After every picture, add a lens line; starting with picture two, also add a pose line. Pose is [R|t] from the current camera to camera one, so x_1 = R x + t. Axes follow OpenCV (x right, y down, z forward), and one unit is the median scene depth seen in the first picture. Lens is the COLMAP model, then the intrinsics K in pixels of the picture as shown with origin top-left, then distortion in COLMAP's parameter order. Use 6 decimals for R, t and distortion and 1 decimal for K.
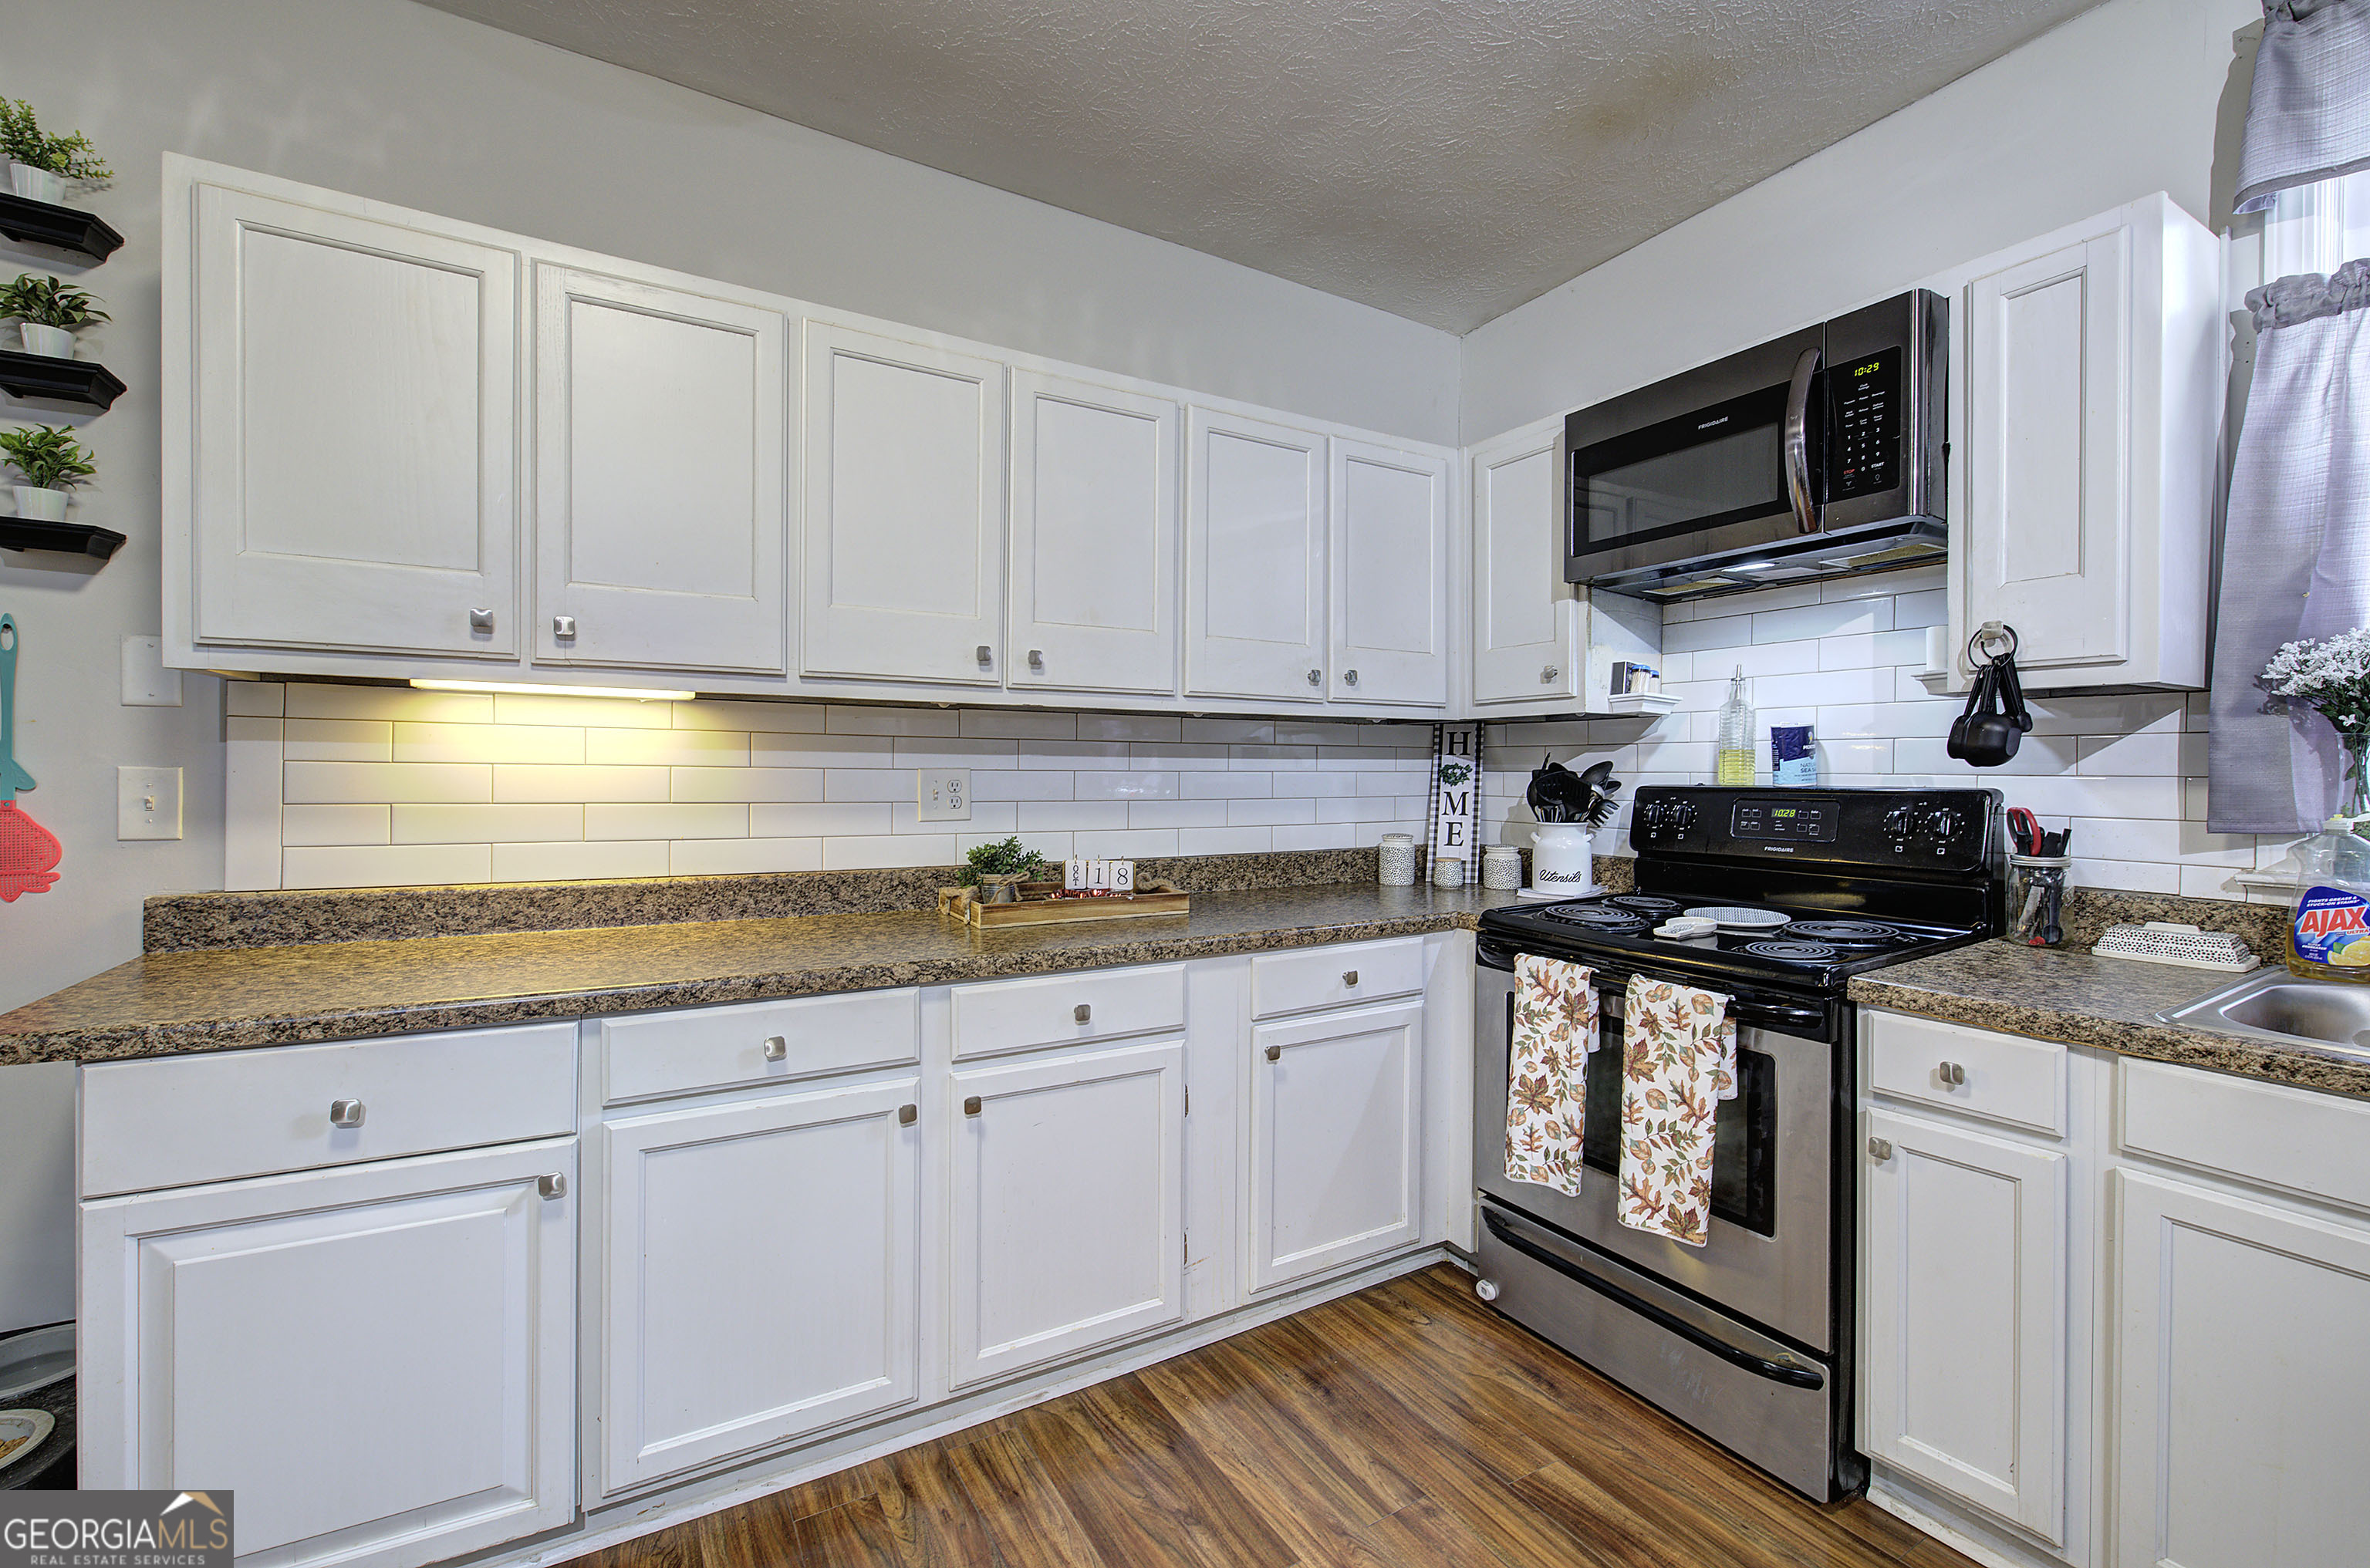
lens RADIAL K [[1001.8, 0, 1179.6], [0, 1001.8, 776.7], [0, 0, 1]] dist [-0.002379, -0.000345]
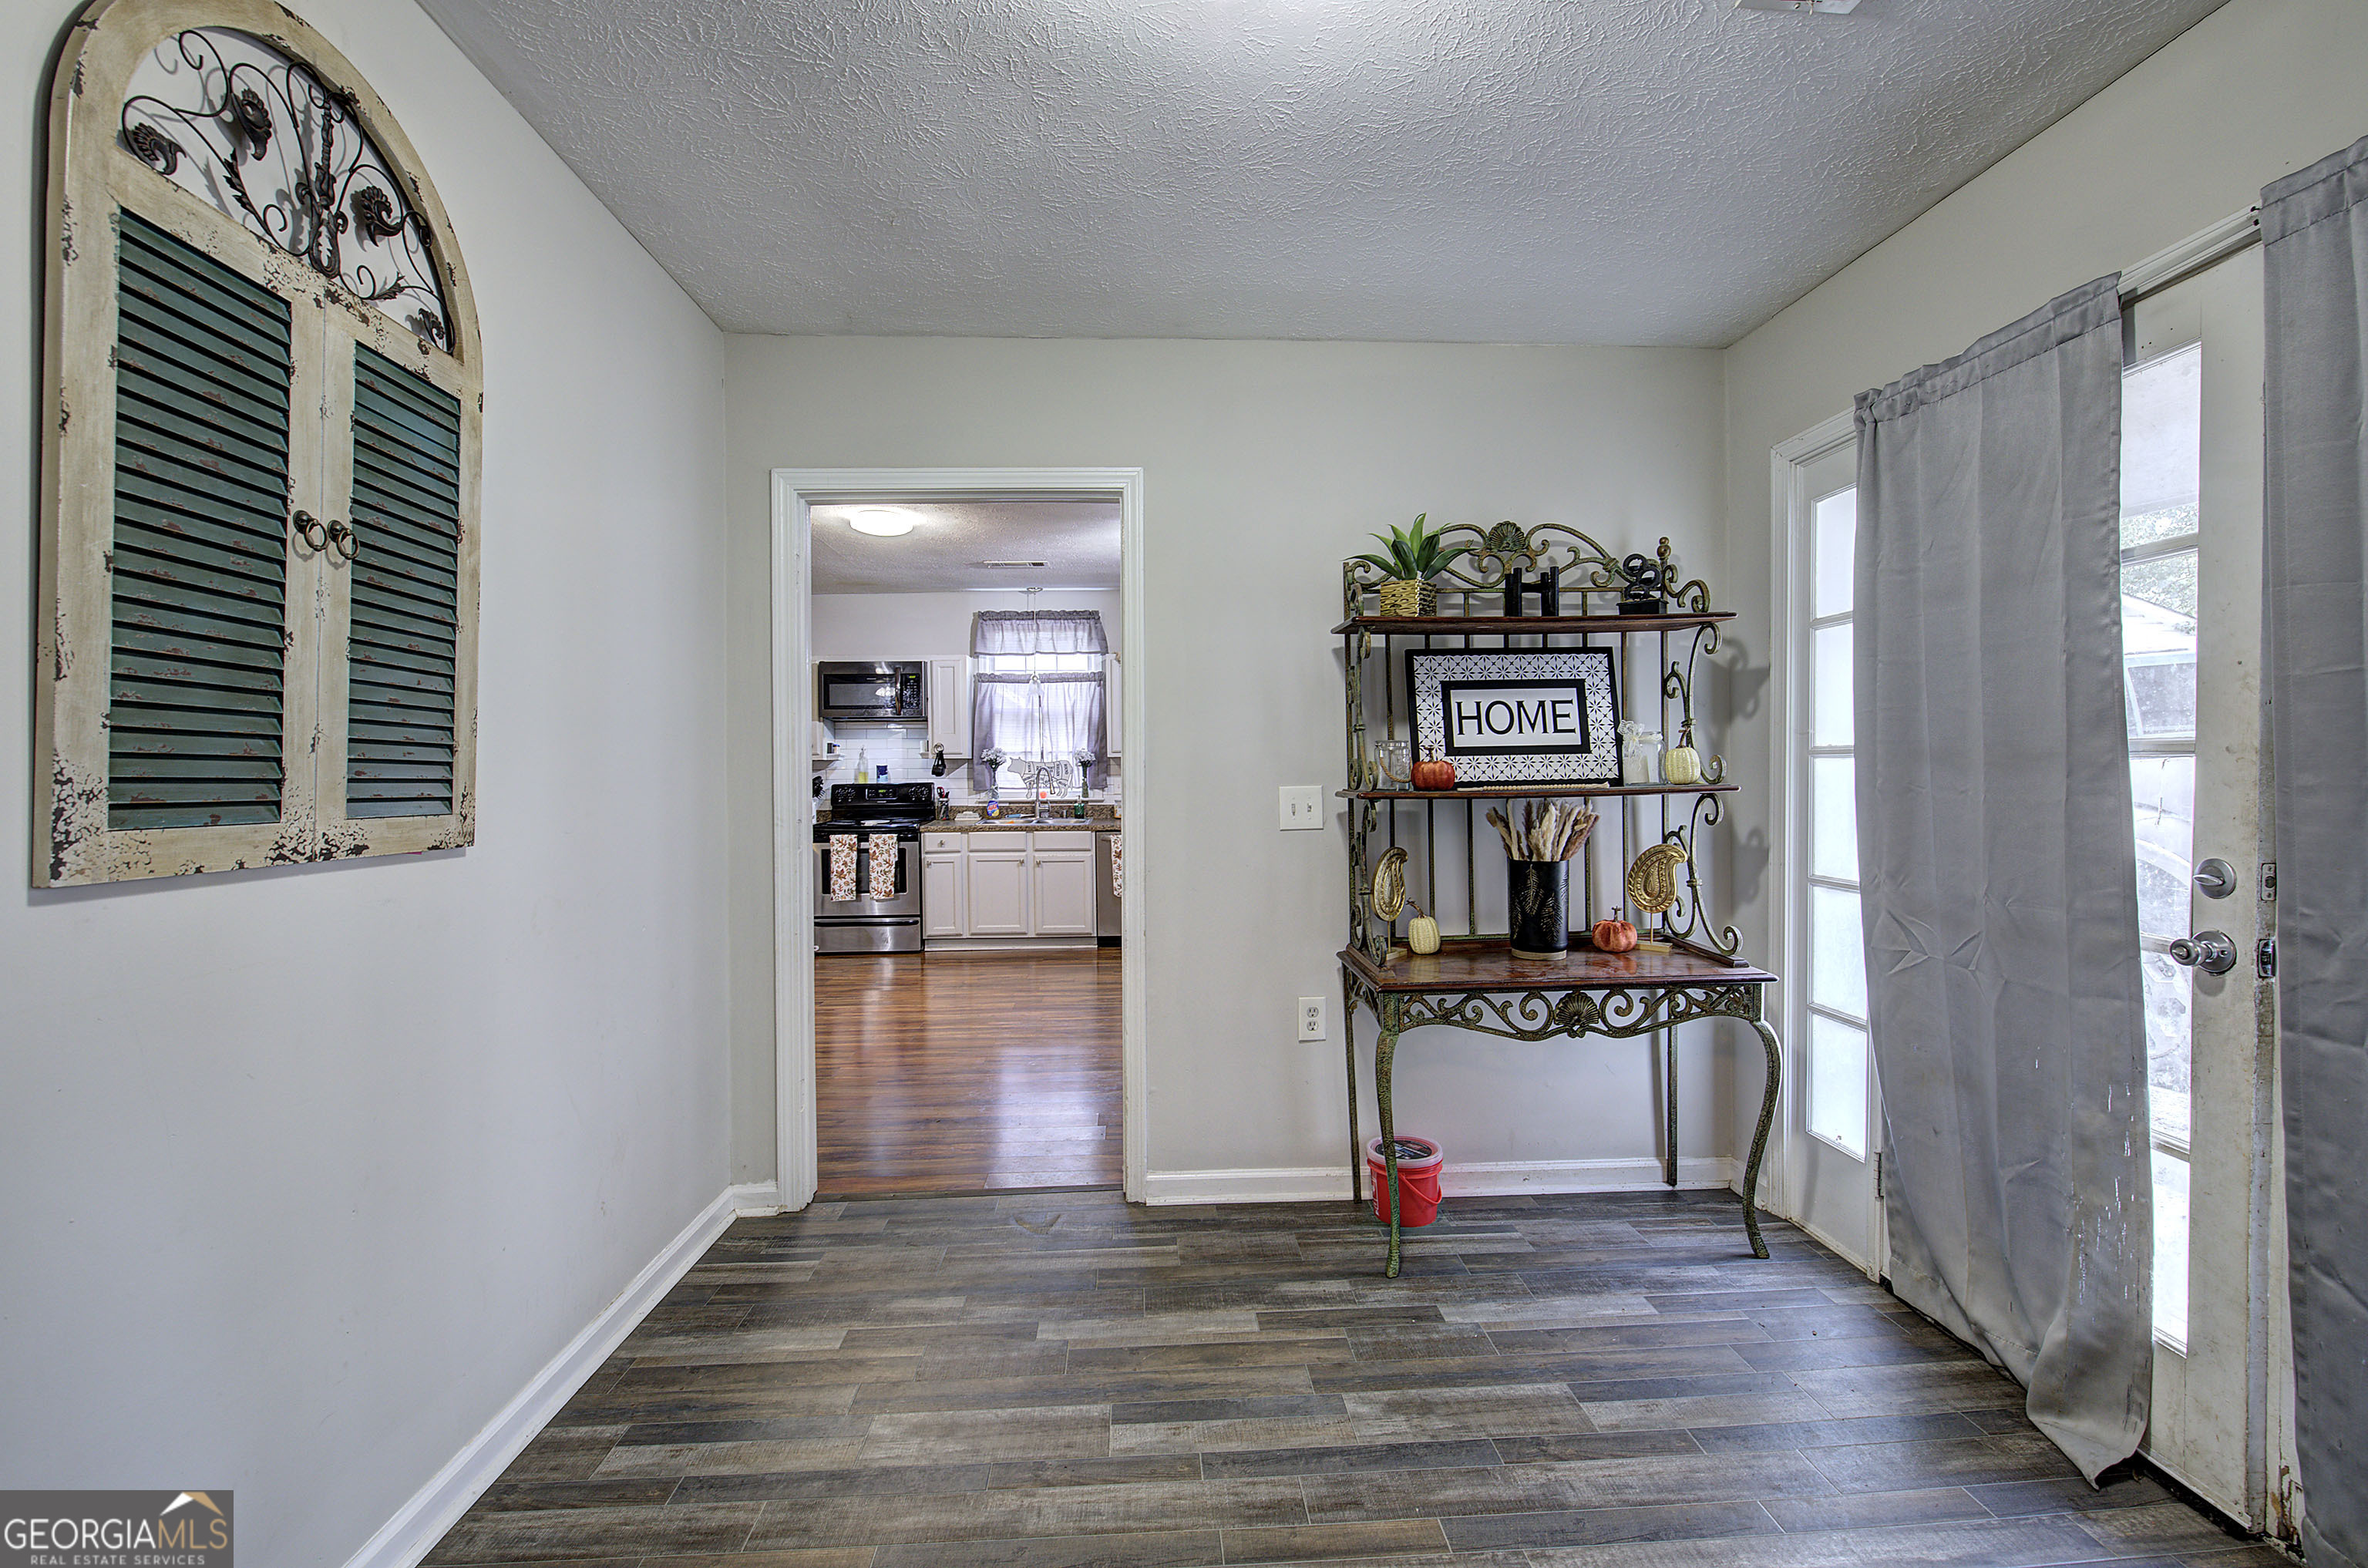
lens RADIAL K [[1001.1, 0, 1169.6], [0, 1001.1, 769.9], [0, 0, 1]] dist [-0.002379, -0.000345]
pose [[0.470446, -0.005988, 0.882408, -2.344417], [0.020603, 0.999779, -0.004200, -0.001472], [-0.882188, 0.020156, 0.470465, -1.763329]]
